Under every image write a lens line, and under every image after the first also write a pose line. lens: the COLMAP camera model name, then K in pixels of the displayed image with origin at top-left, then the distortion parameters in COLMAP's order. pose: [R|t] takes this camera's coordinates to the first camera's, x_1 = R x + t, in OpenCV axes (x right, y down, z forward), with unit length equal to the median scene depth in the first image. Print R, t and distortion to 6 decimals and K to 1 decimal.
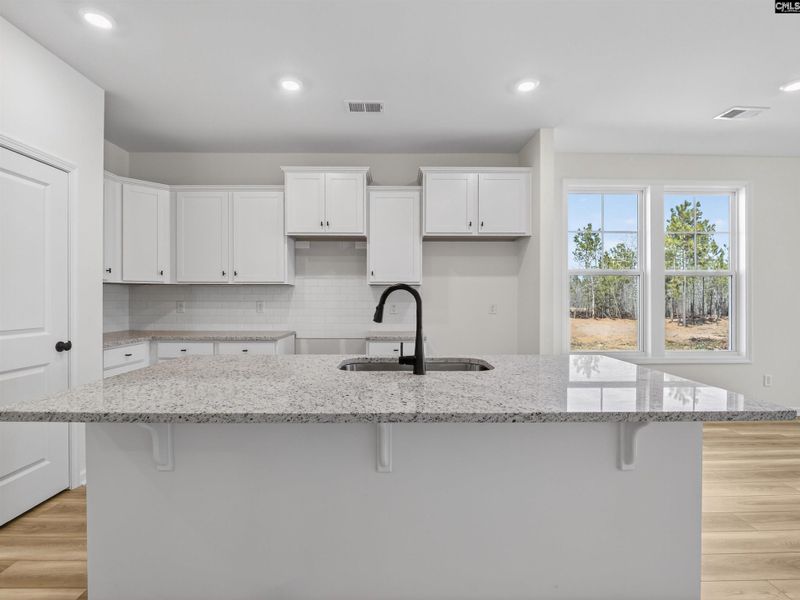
lens RADIAL K [[388.1, 0, 400.0], [0, 388.1, 300.0], [0, 0, 1]] dist [-0.017921, -0.000511]
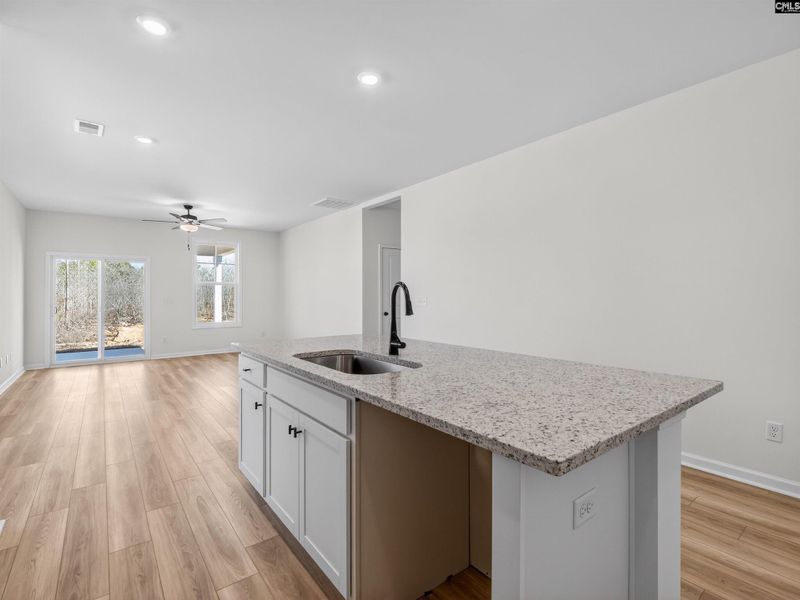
lens RADIAL K [[388.1, 0, 400.0], [0, 388.1, 300.0], [0, 0, 1]] dist [-0.017921, -0.000511]
pose [[-0.599789, -0.007973, 0.800118, -0.414023], [0.004461, 0.999902, 0.013307, -0.001062], [-0.800145, 0.011551, -0.599695, 0.734726]]
